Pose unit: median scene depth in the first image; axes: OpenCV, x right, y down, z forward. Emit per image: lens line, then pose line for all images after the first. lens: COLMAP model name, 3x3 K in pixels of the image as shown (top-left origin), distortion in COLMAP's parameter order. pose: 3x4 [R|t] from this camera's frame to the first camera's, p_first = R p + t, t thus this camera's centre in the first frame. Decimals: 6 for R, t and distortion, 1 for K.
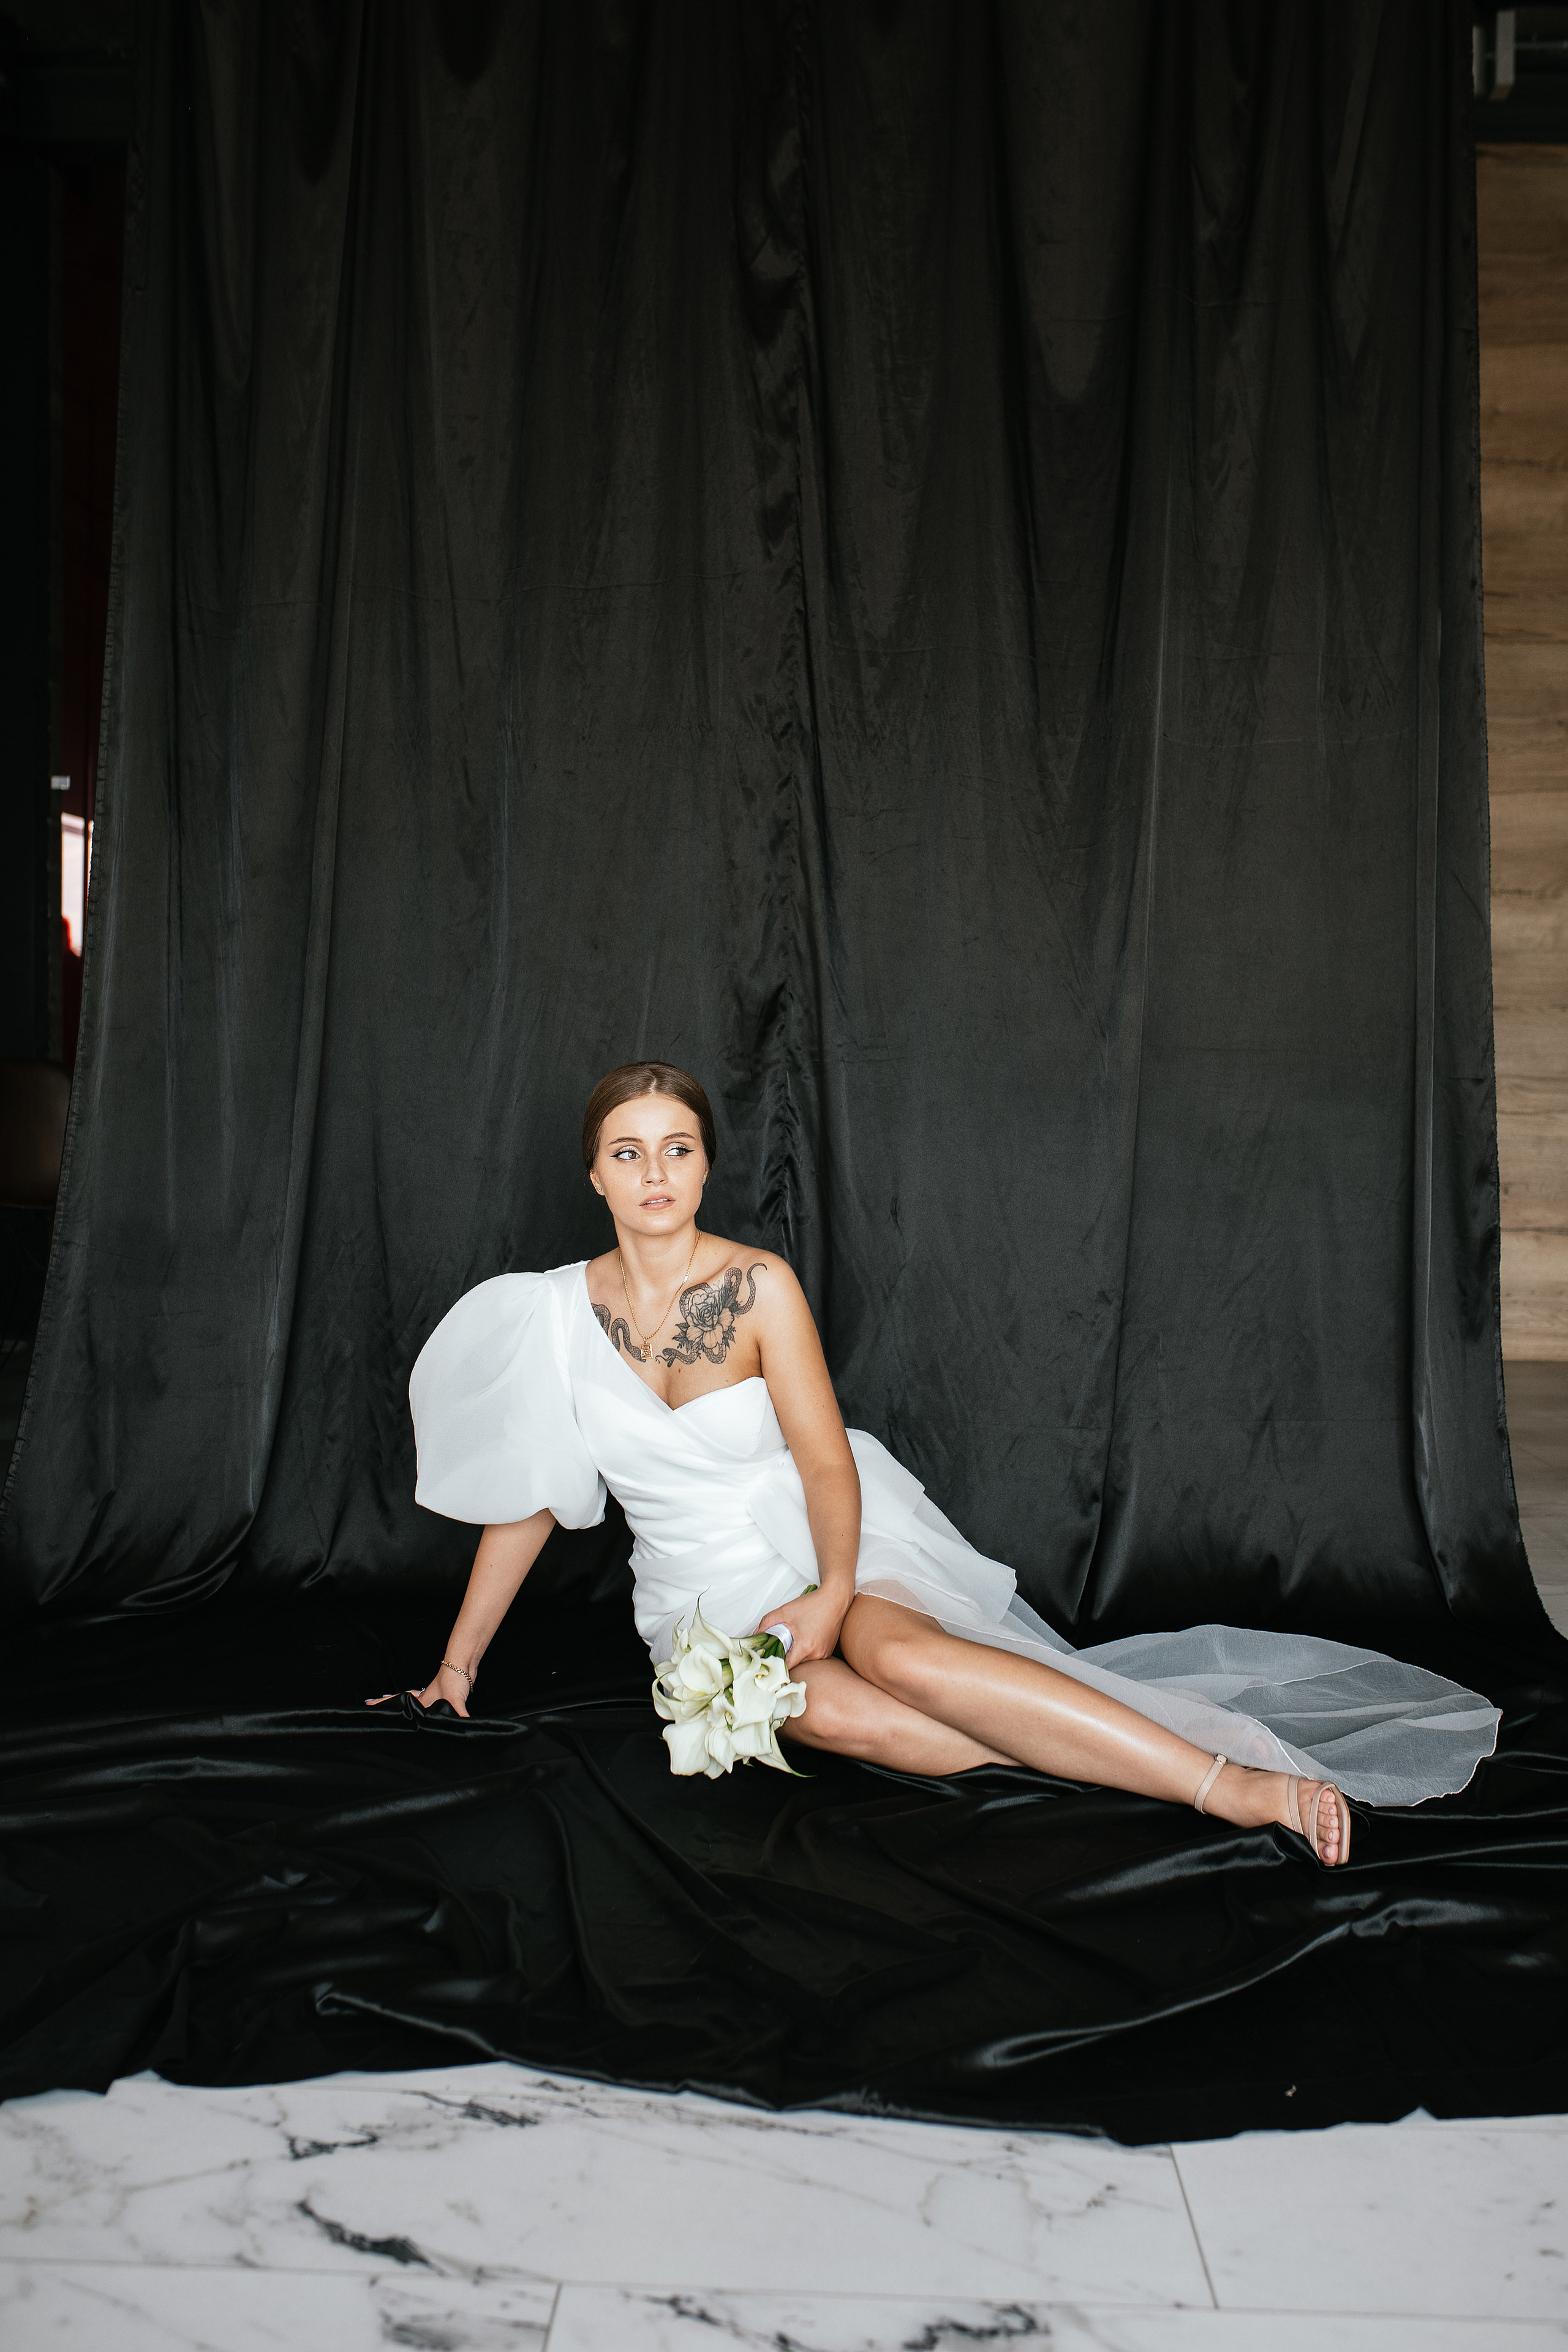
lens RADIAL K [[2302.0, 0, 784.0], [0, 2302.0, 1176.0], [0, 0, 1]] dist [-0.107942, -0.005633]
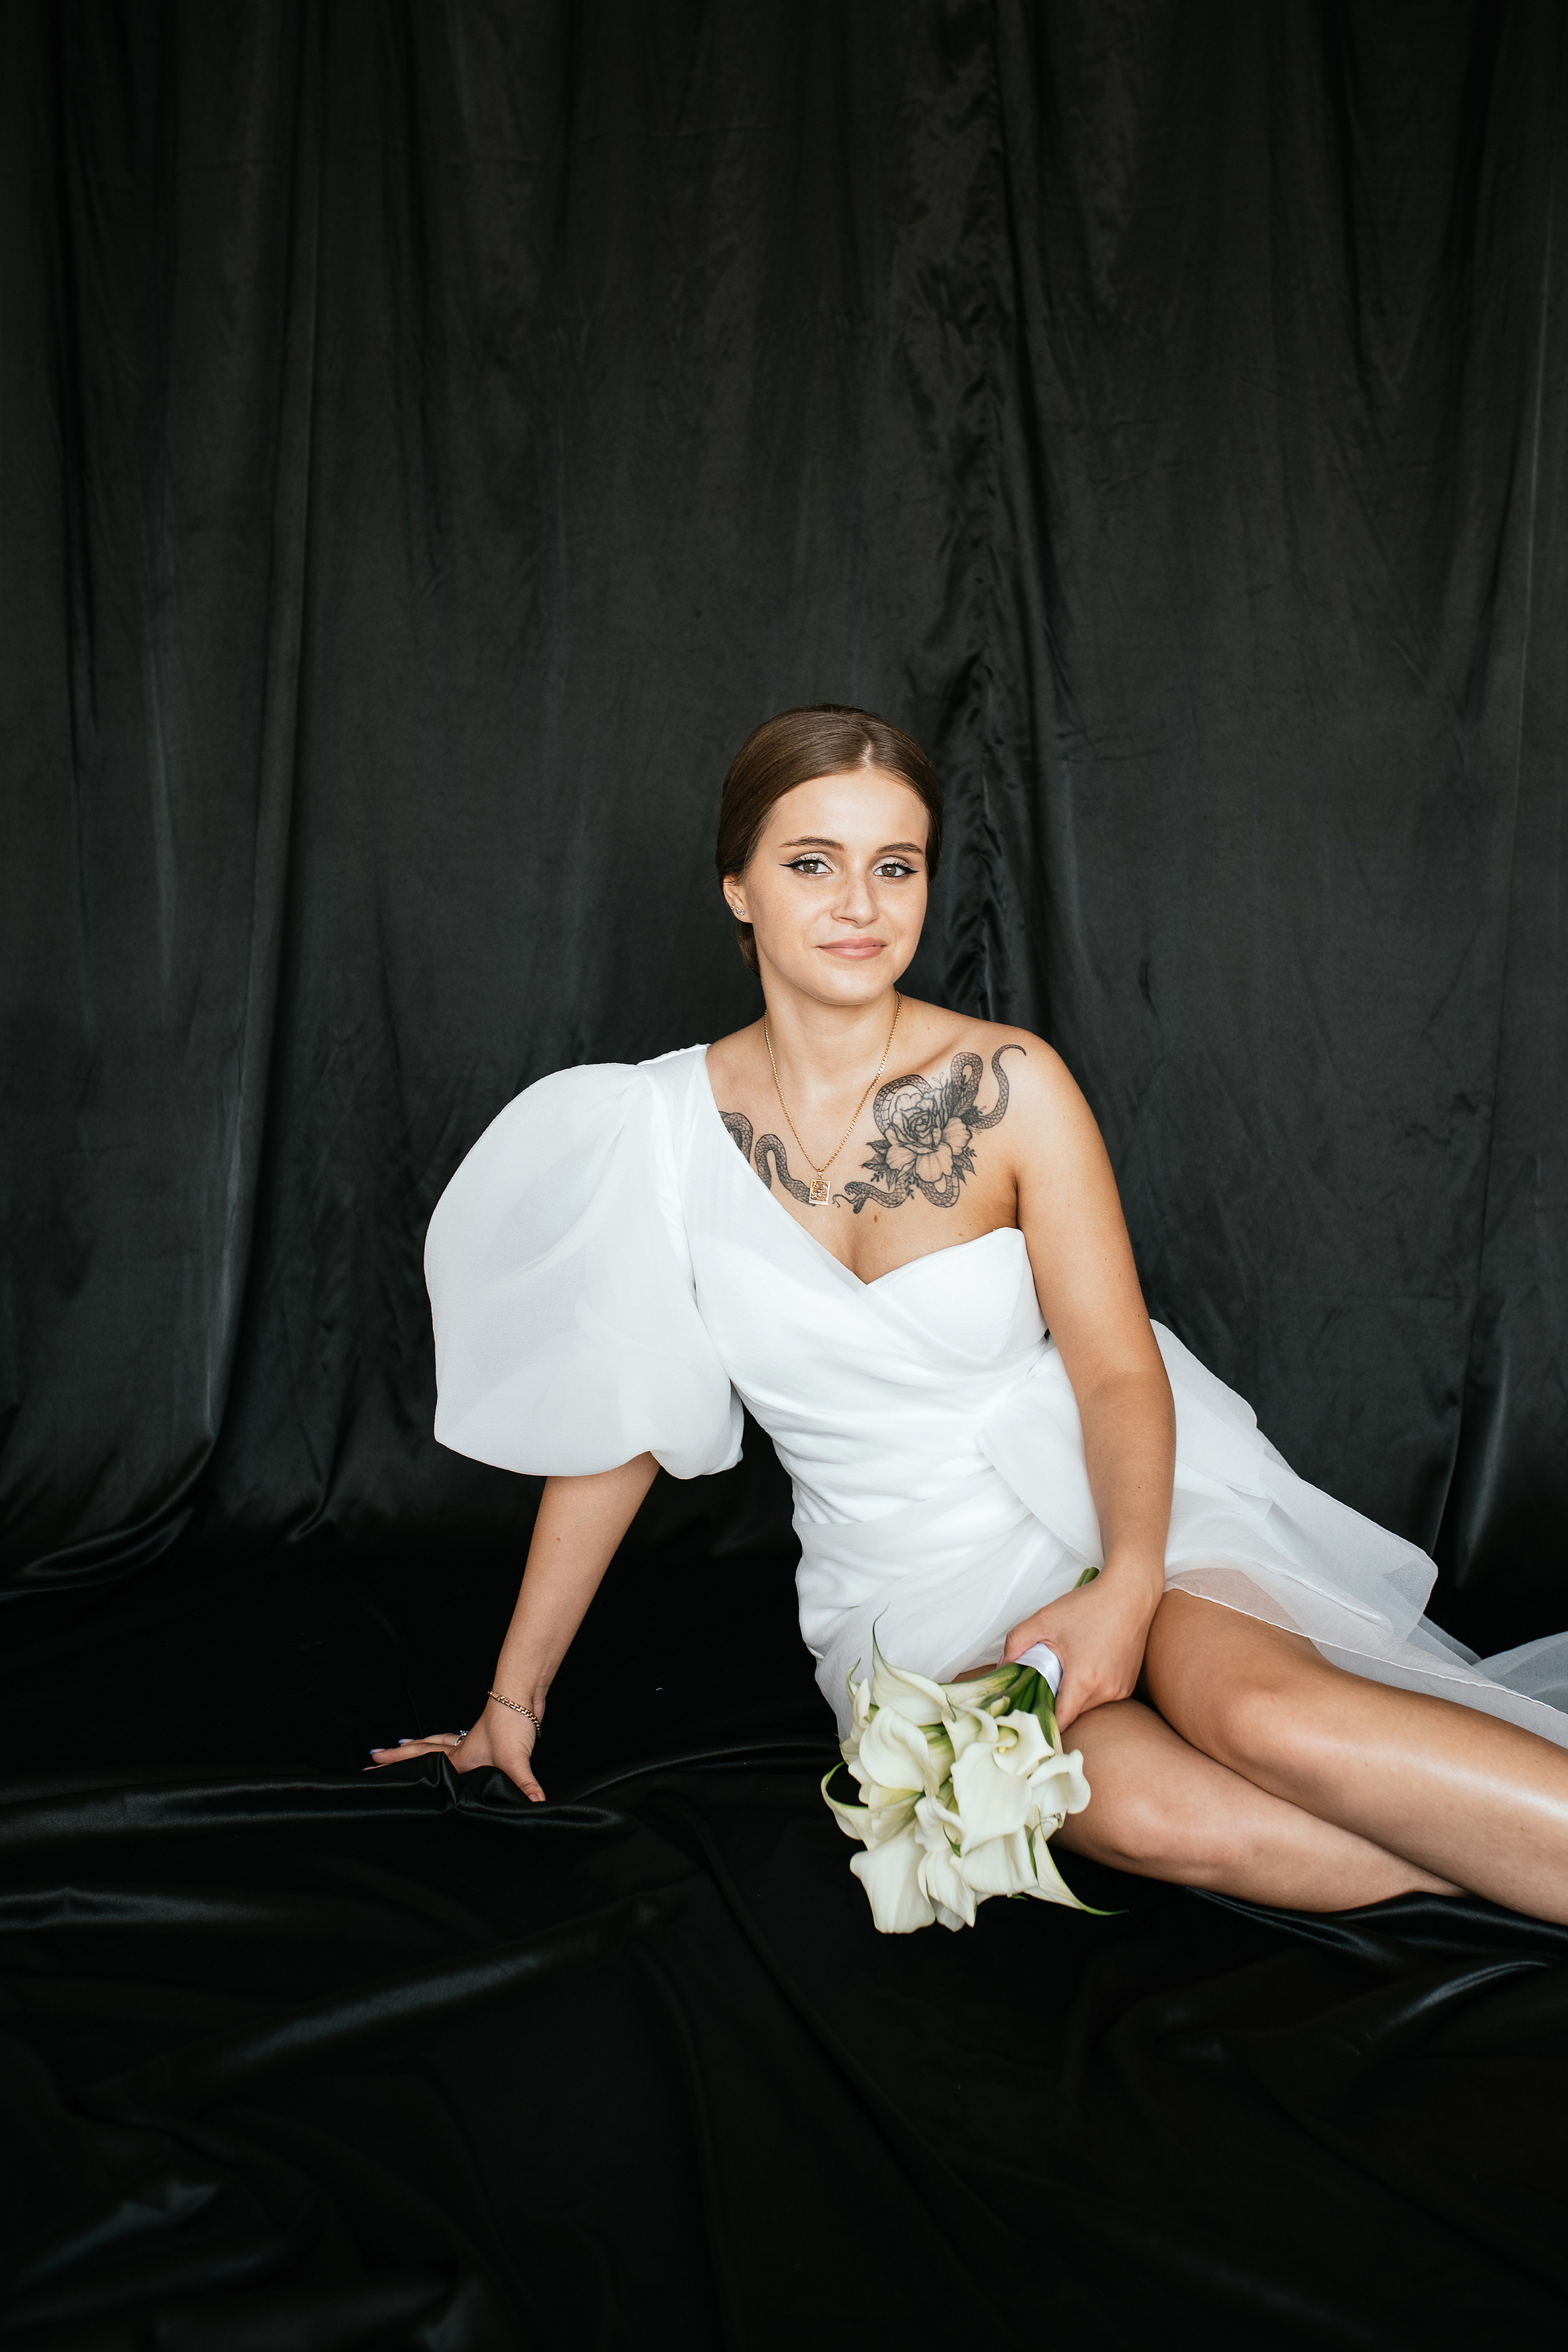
lens RADIAL K [[2435.1, 0, 784.0], [0, 2435.1, 1176.0], [0, 0, 1]] dist [-0.013210, -0.021618]
pose [[0.999216, -0.014050, -0.037007, -0.033074], [0.016598, 0.997446, 0.069466, 0.021439], [0.035936, -0.070026, 0.996898, 0.283104]]
